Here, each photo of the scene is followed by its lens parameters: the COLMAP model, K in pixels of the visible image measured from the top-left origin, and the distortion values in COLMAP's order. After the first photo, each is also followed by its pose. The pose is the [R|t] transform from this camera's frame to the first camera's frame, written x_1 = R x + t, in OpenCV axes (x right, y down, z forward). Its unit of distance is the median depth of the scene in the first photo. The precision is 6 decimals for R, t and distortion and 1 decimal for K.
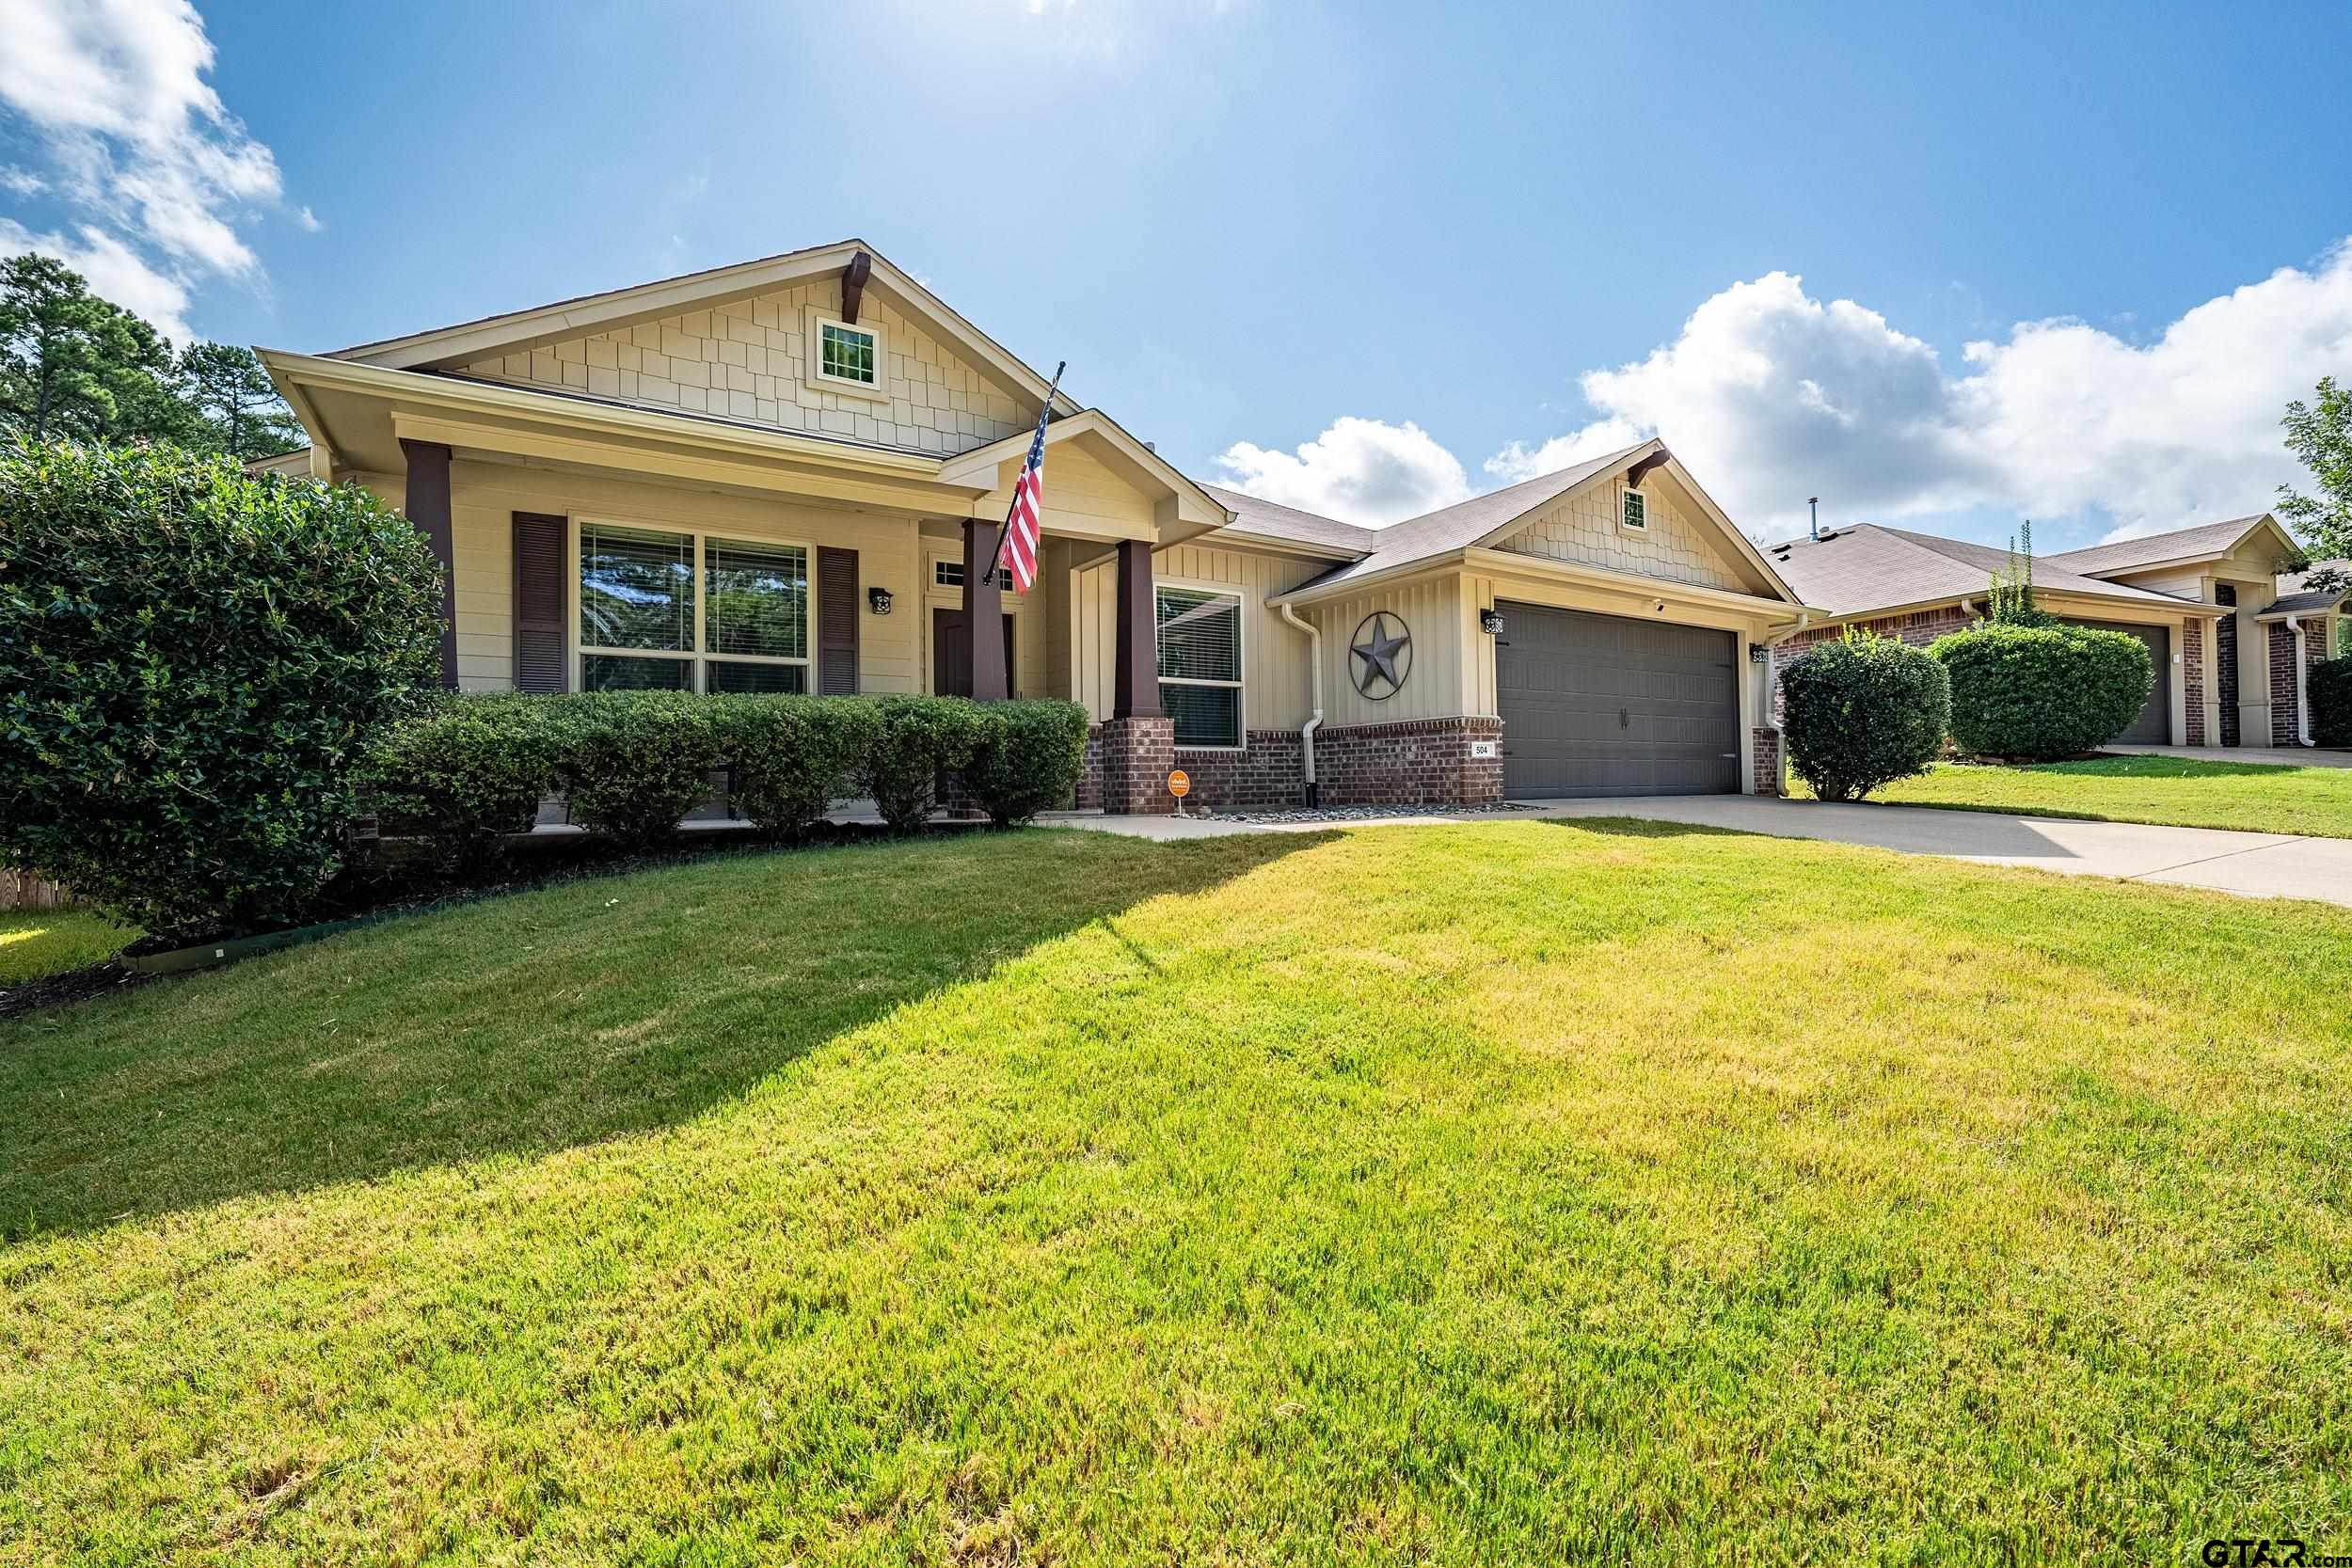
lens RADIAL K [[1007.4, 0, 1176.0], [0, 1007.4, 784.0], [0, 0, 1]] dist [0.001566, 0.004451]
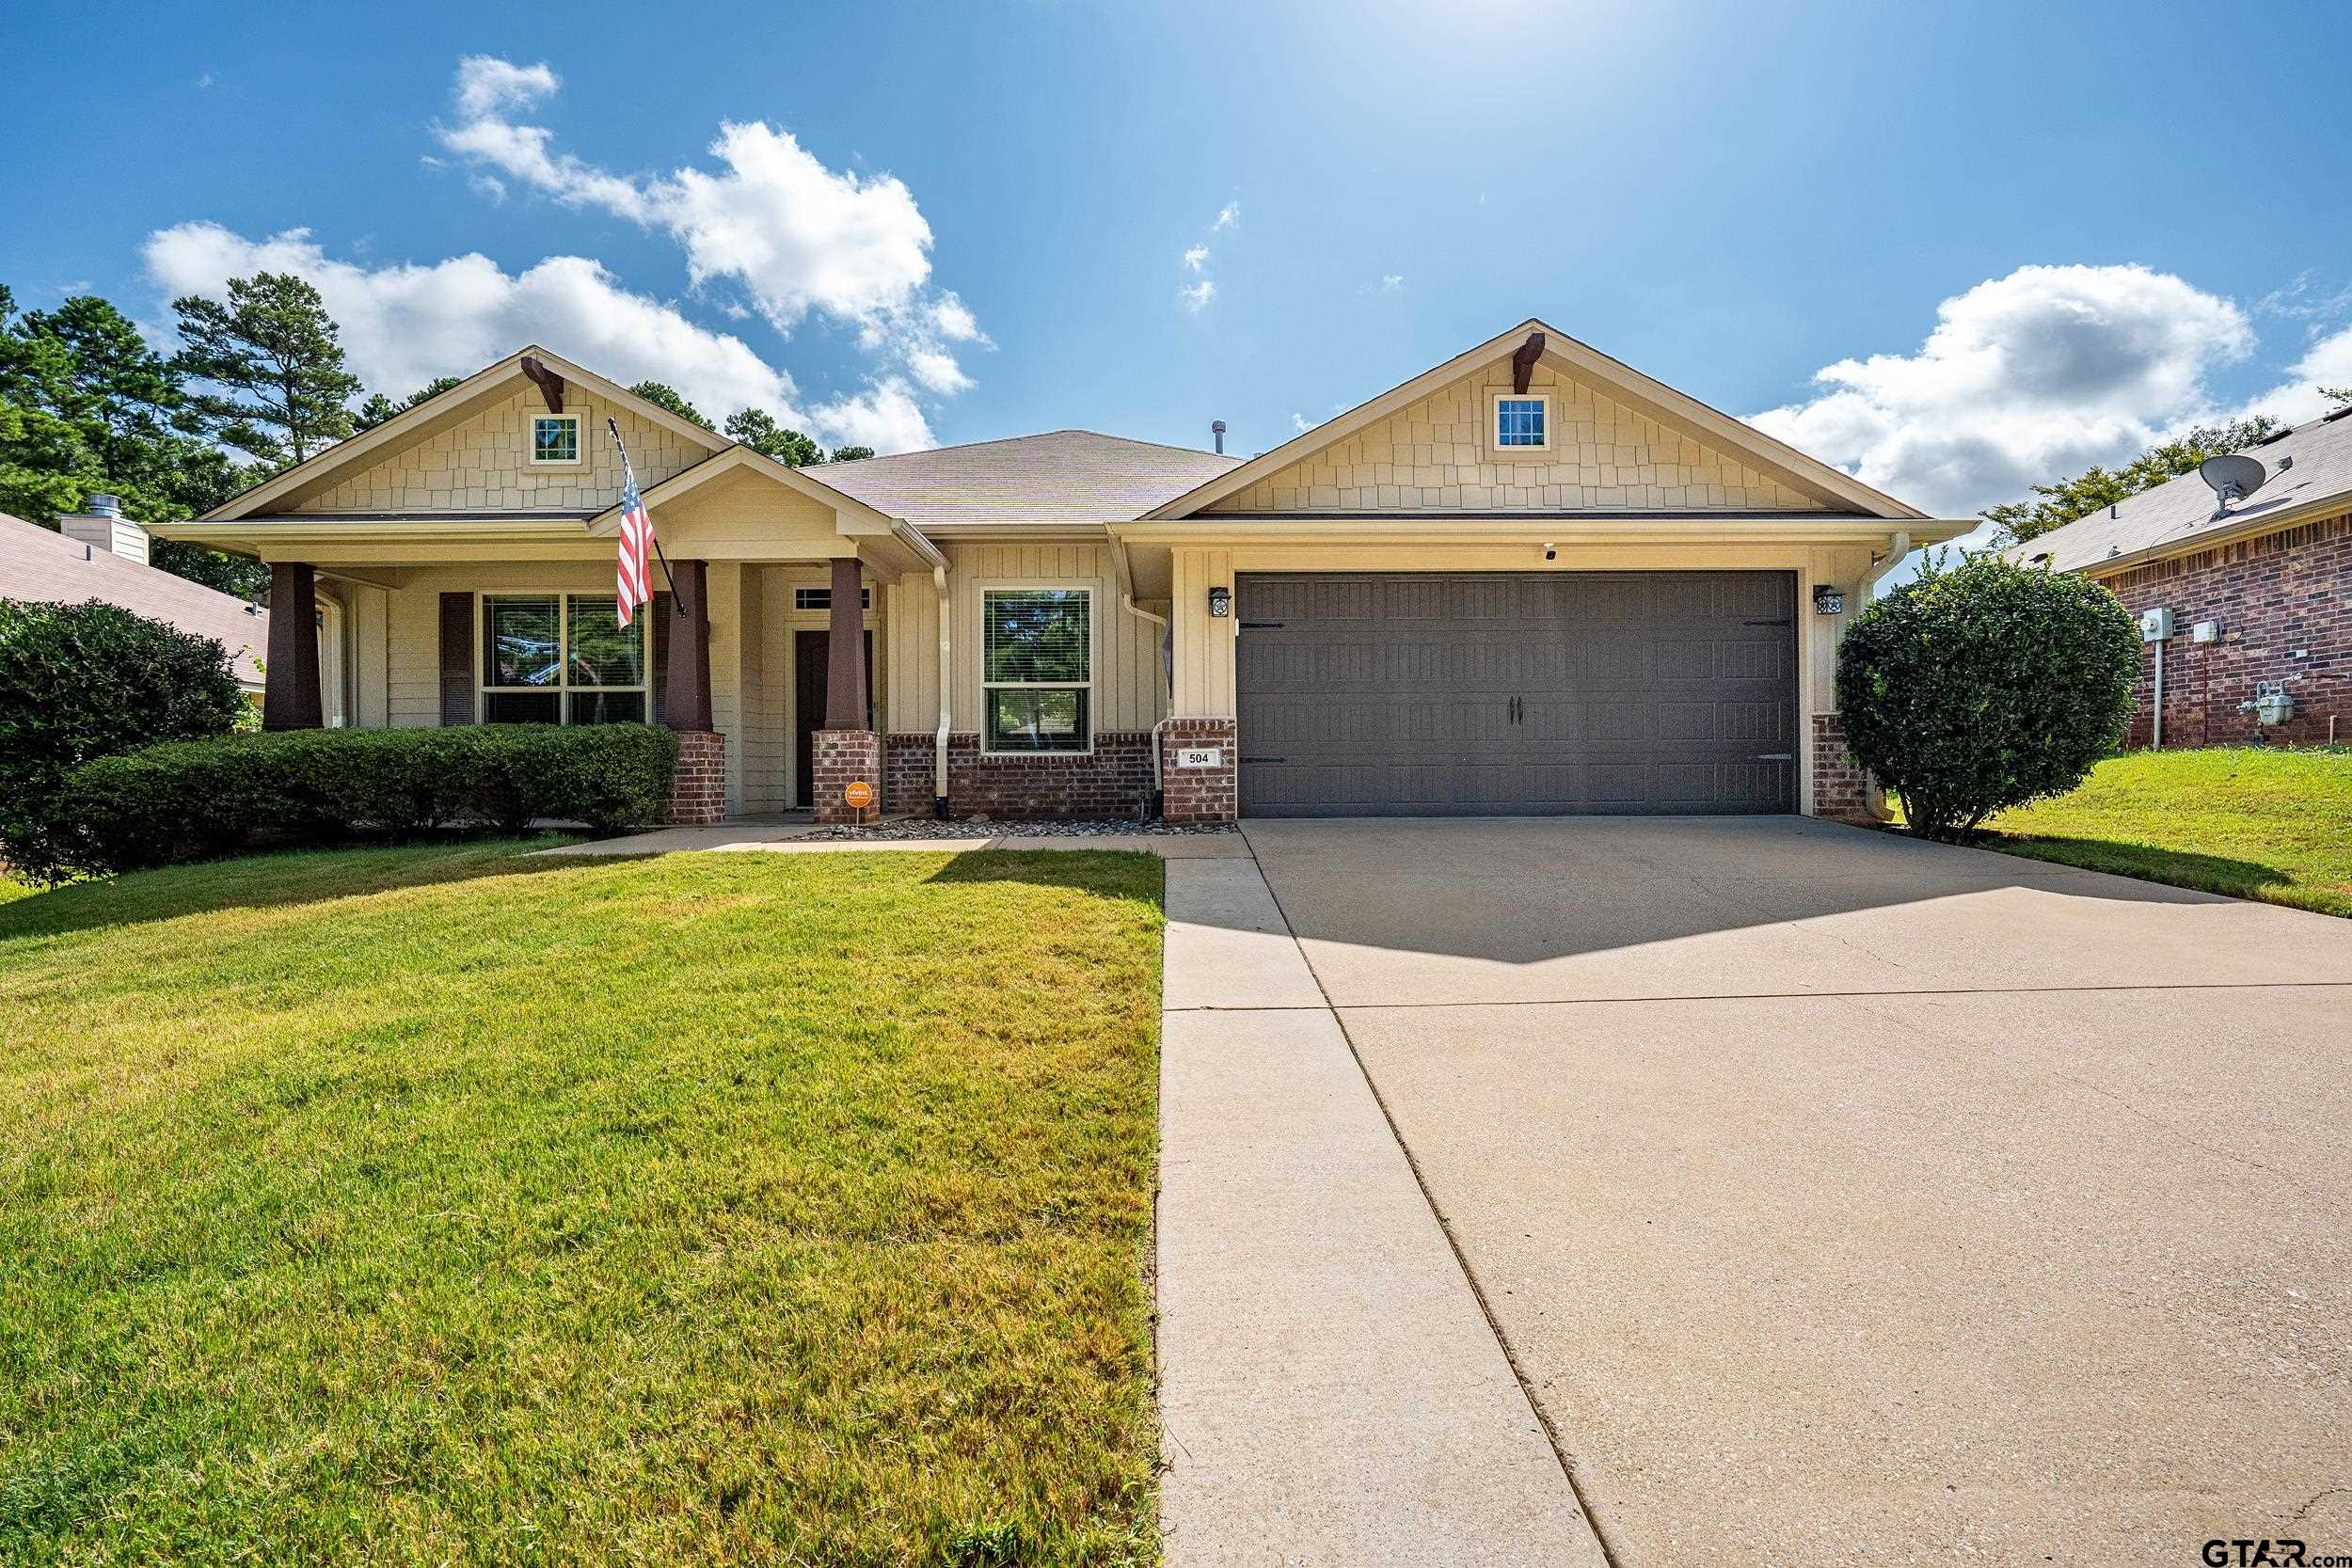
lens RADIAL K [[989.1, 0, 1176.0], [0, 989.1, 784.0], [0, 0, 1]] dist [-0.003329, 0.003549]
pose [[0.844991, 0.013253, -0.534616, 0.716103], [-0.002177, 0.999770, 0.021345, -0.029474], [0.534776, -0.016872, 0.844826, 0.293791]]
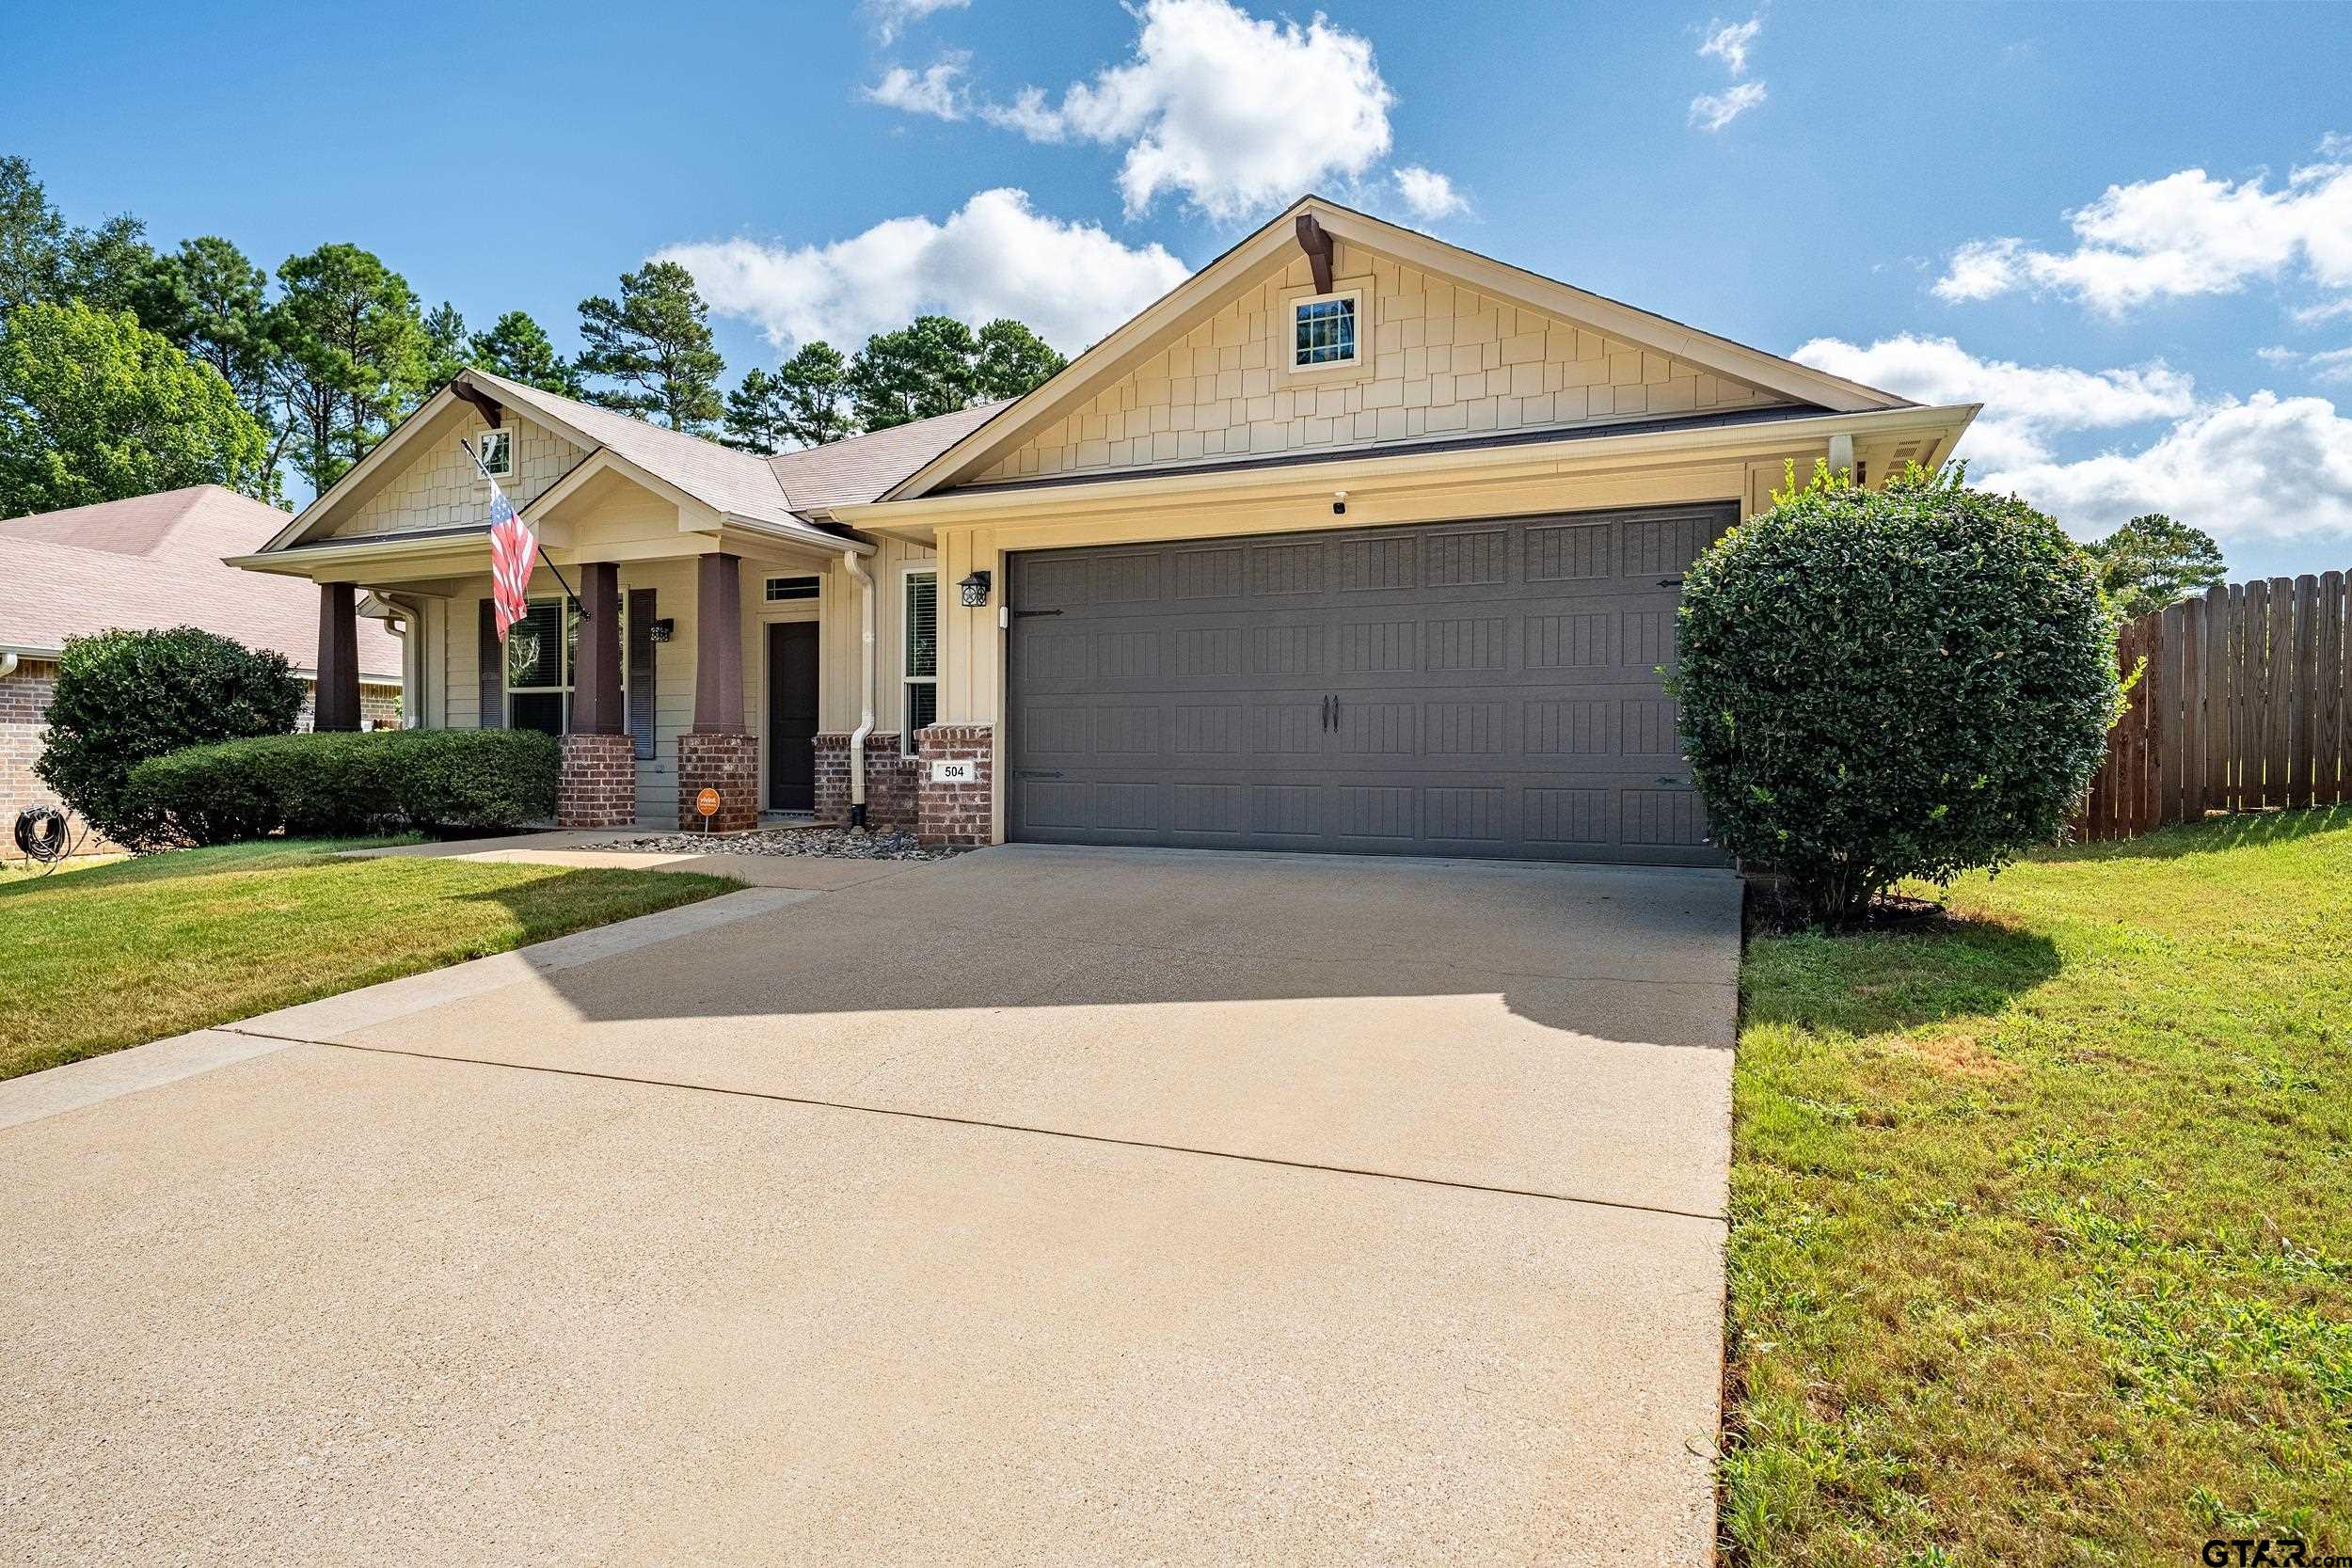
lens RADIAL K [[1281.8, 0, 1176.0], [0, 1281.8, 784.0], [0, 0, 1]] dist [0.022263, 0.000006]
pose [[0.547849, 0.032484, -0.835947, 1.141539], [-0.008549, 0.999411, 0.033233, -0.055803], [0.836534, -0.011060, 0.547804, 0.621985]]
